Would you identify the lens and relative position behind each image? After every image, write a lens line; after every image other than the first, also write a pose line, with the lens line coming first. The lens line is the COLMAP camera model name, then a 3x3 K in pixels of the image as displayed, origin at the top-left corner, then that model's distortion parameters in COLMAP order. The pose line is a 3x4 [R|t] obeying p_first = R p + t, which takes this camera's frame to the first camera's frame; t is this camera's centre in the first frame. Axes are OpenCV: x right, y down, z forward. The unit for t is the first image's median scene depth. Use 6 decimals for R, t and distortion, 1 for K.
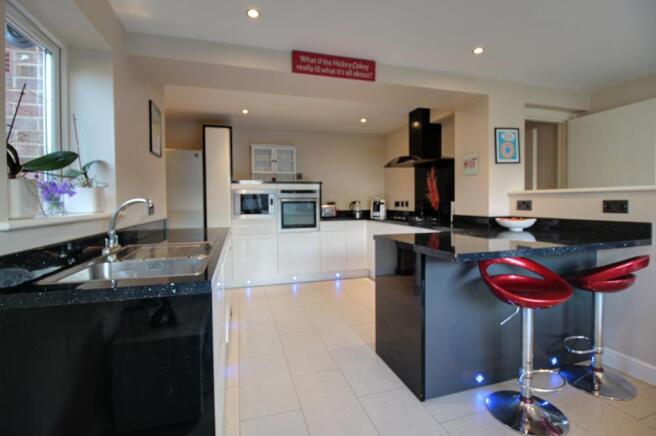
lens RADIAL K [[303.3, 0, 326.4], [0, 303.3, 209.0], [0, 0, 1]] dist [-0.001063, -0.012926]
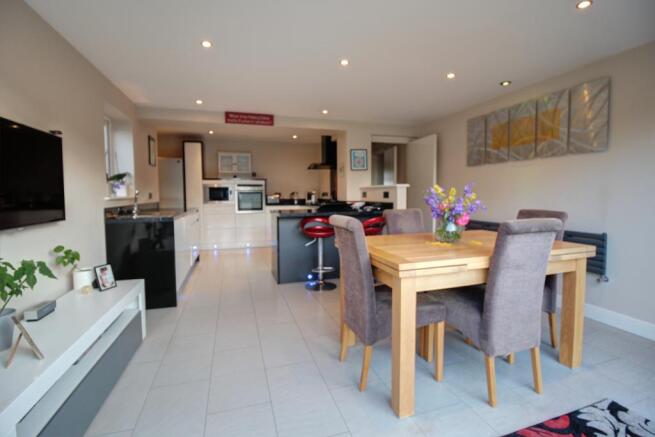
lens RADIAL K [[302.9, 0, 325.9], [0, 302.9, 209.5], [0, 0, 1]] dist [-0.001063, -0.012926]
pose [[0.999861, 0.002881, 0.016393, 0.279011], [-0.003339, 0.999603, 0.027983, 0.017952], [-0.016306, -0.028033, 0.999474, -0.521514]]
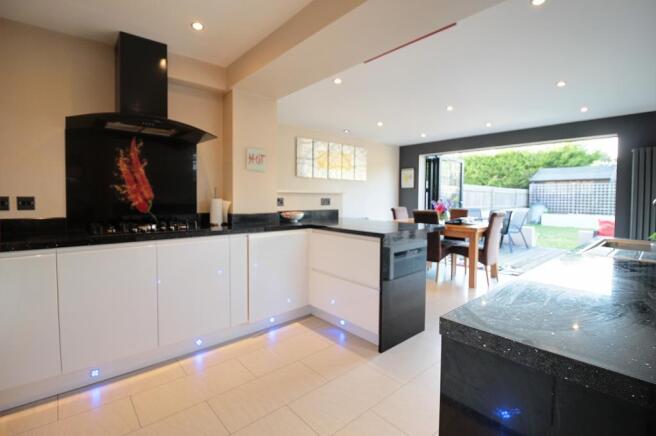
lens RADIAL K [[303.3, 0, 326.4], [0, 303.3, 209.0], [0, 0, 1]] dist [-0.001063, -0.012926]
pose [[-0.422766, -0.031449, 0.905693, -0.376407], [0.017970, 0.998910, 0.043074, -0.022883], [-0.906061, 0.034486, -0.421741, 0.928337]]
